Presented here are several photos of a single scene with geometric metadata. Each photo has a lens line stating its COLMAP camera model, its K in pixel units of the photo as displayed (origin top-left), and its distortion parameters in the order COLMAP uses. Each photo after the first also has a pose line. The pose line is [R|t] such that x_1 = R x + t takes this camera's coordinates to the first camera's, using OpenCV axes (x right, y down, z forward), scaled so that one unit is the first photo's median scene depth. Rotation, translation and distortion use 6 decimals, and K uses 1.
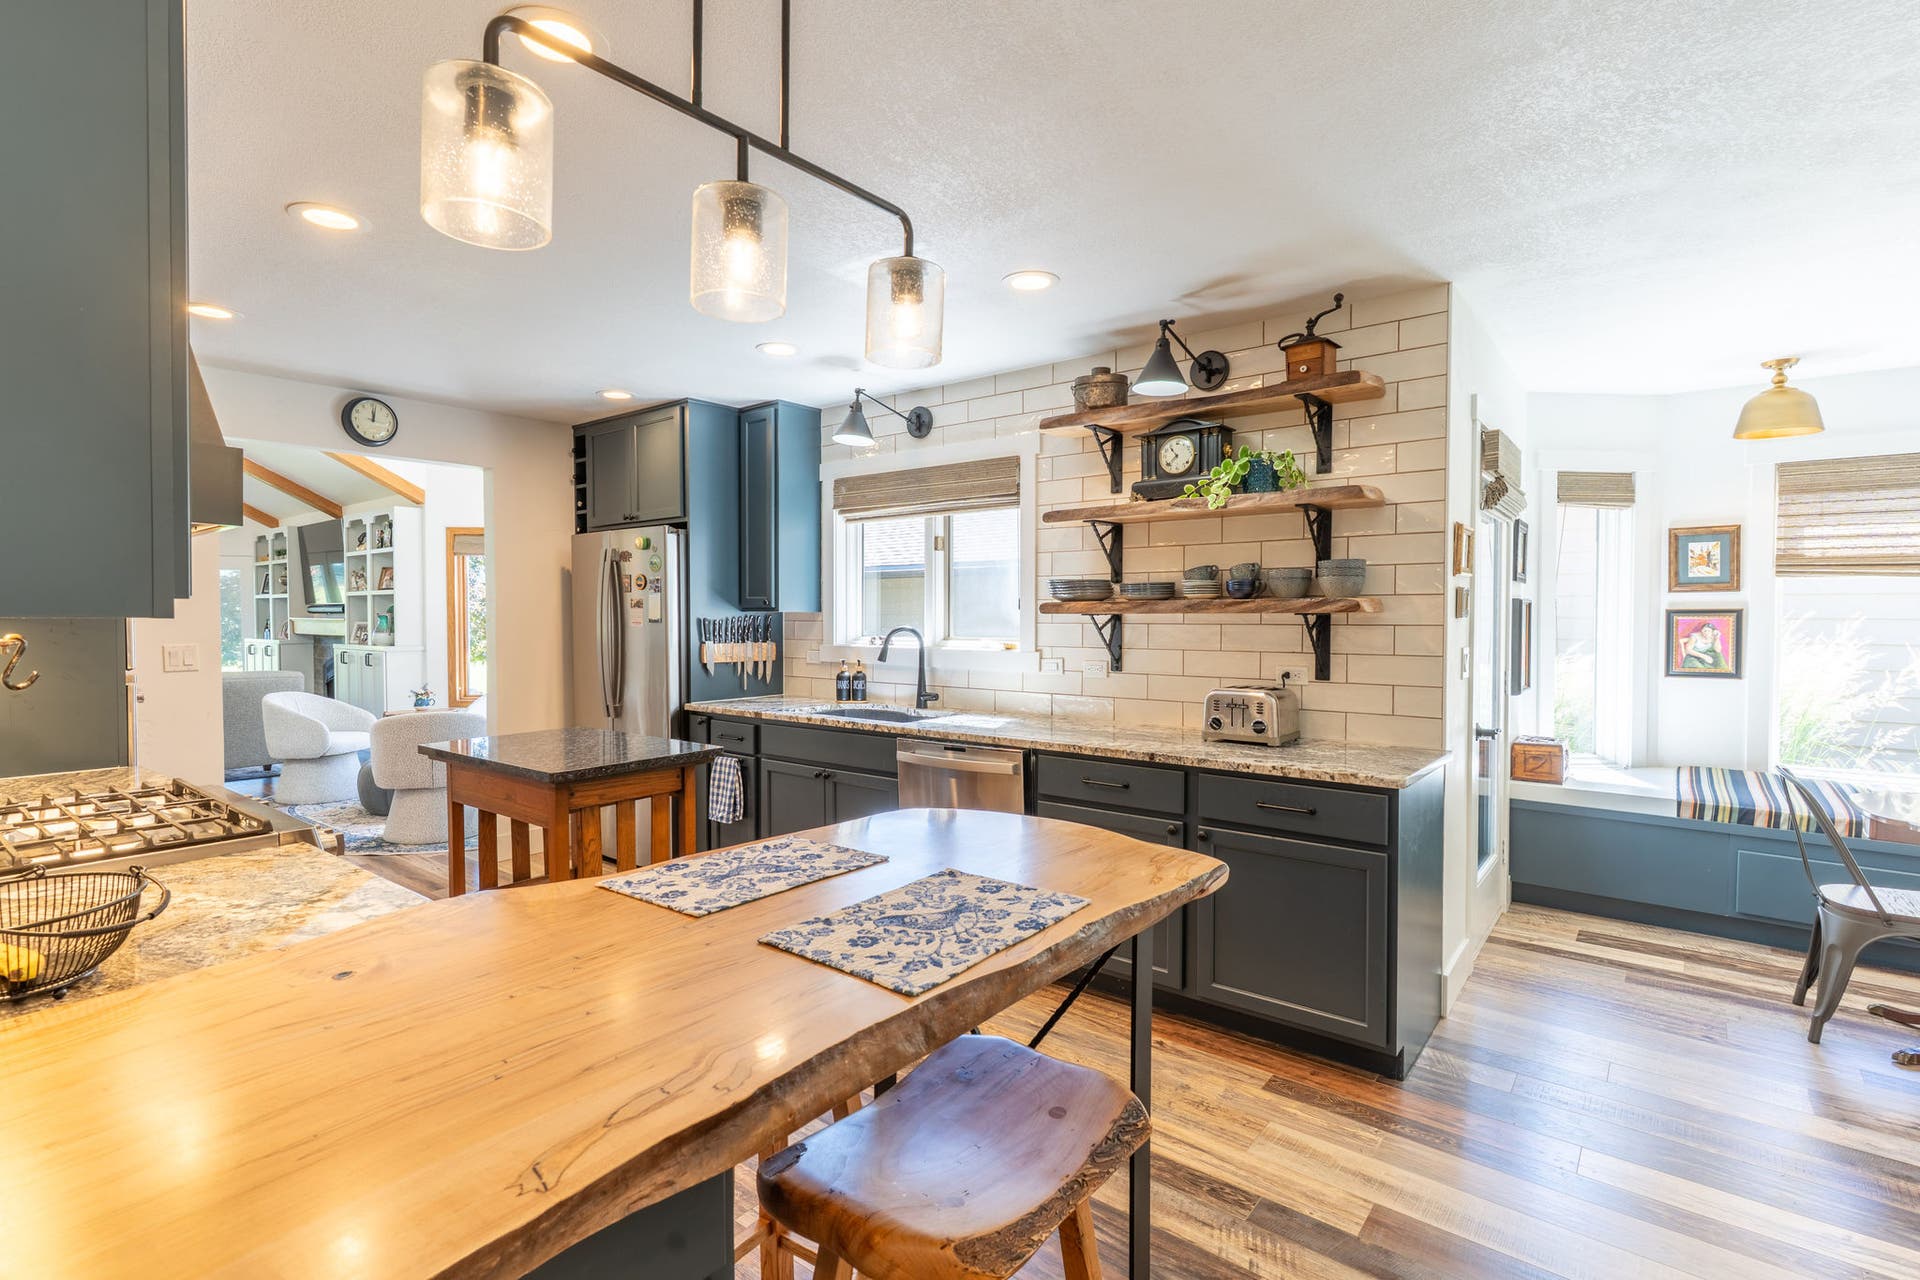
lens RADIAL K [[905.3, 0, 953.2], [0, 905.3, 631.6], [0, 0, 1]] dist [0.002912, 0.001109]
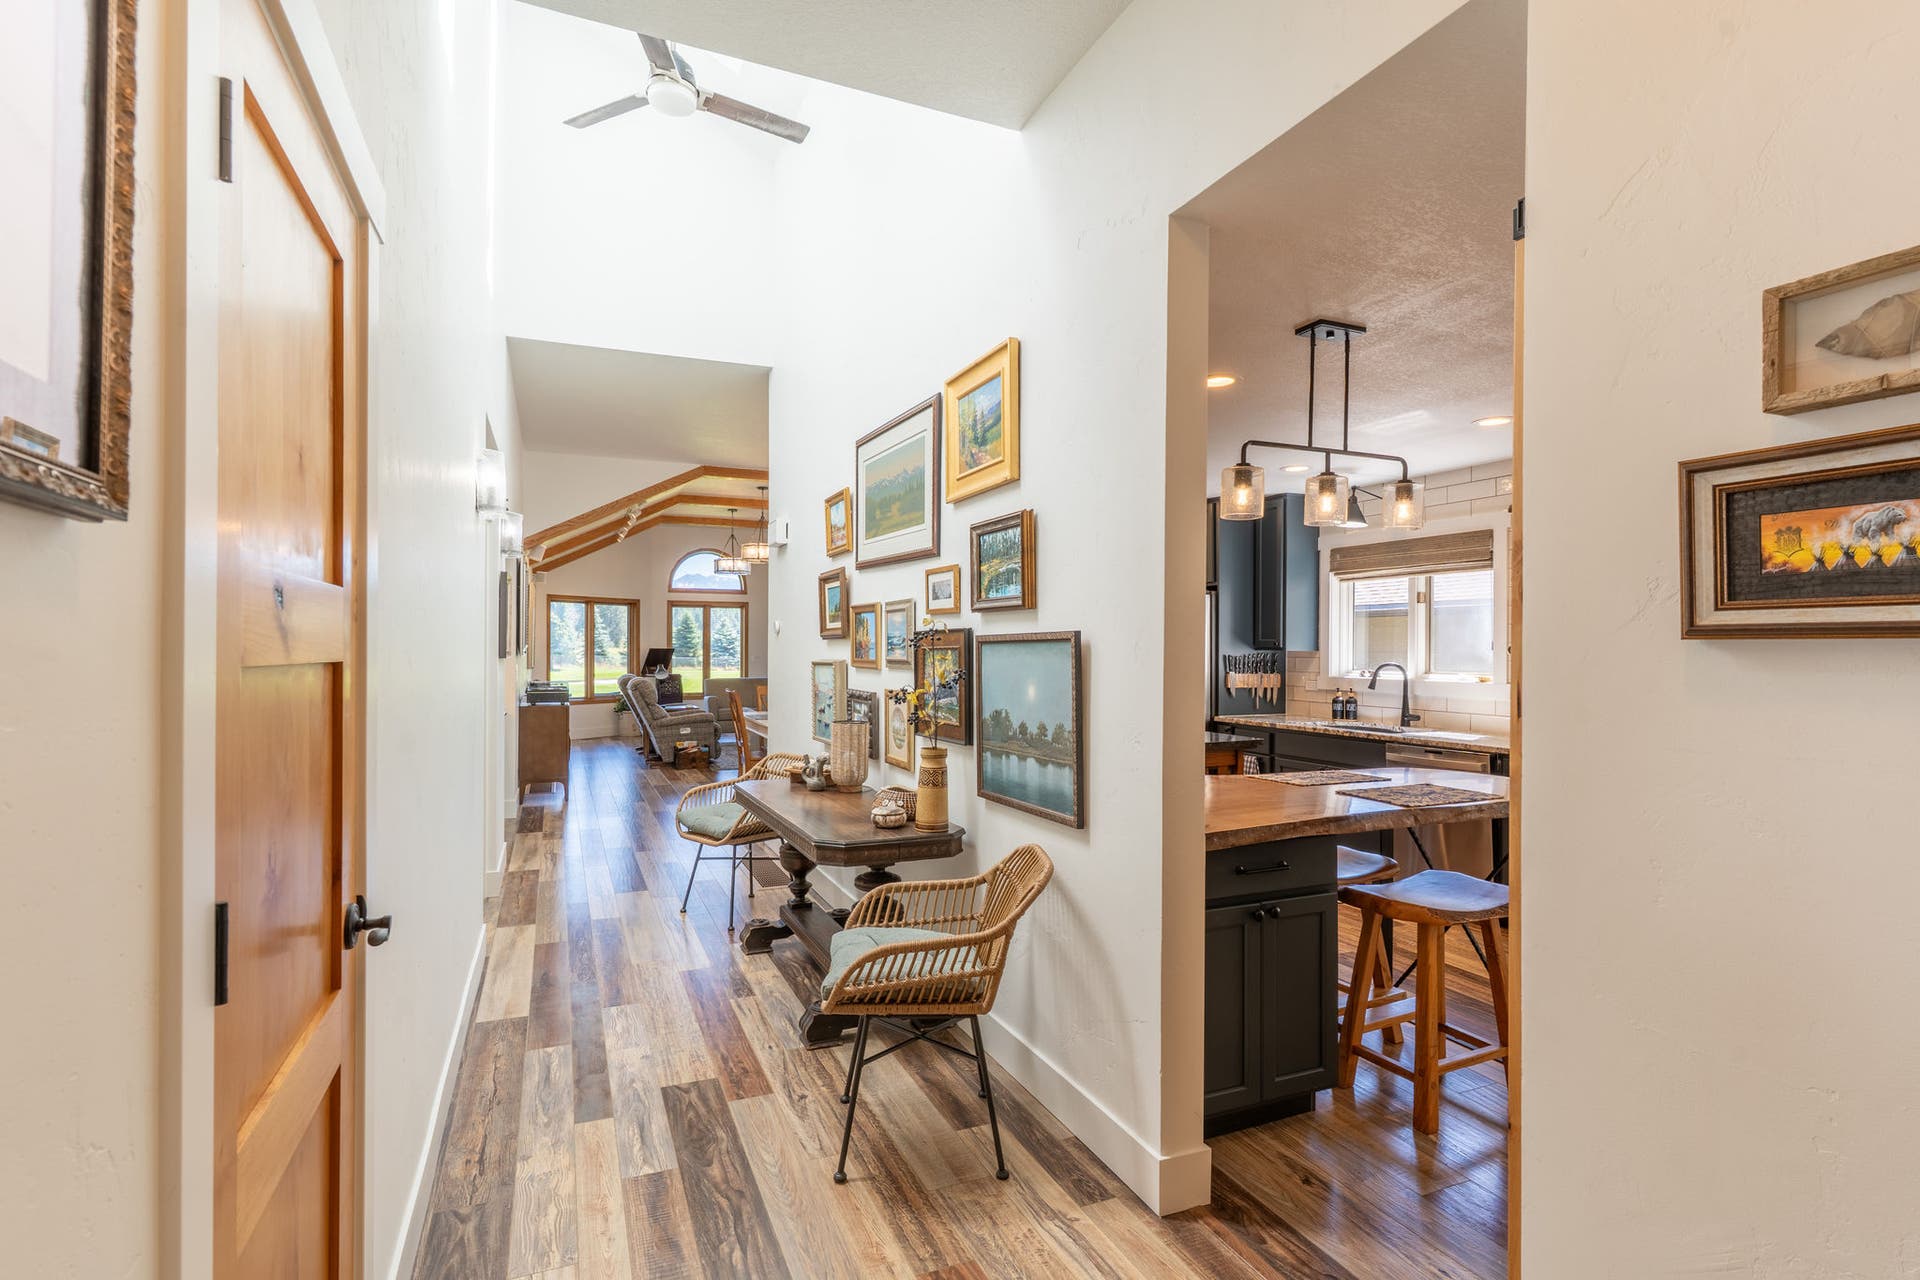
lens RADIAL K [[905.3, 0, 955.9], [0, 905.3, 646.2], [0, 0, 1]] dist [0.002912, 0.001109]
pose [[0.882781, 0.002640, -0.469777, 0.005444], [-0.013223, 0.999728, -0.019231, 0.003791], [0.469598, 0.023188, 0.882576, -0.411815]]
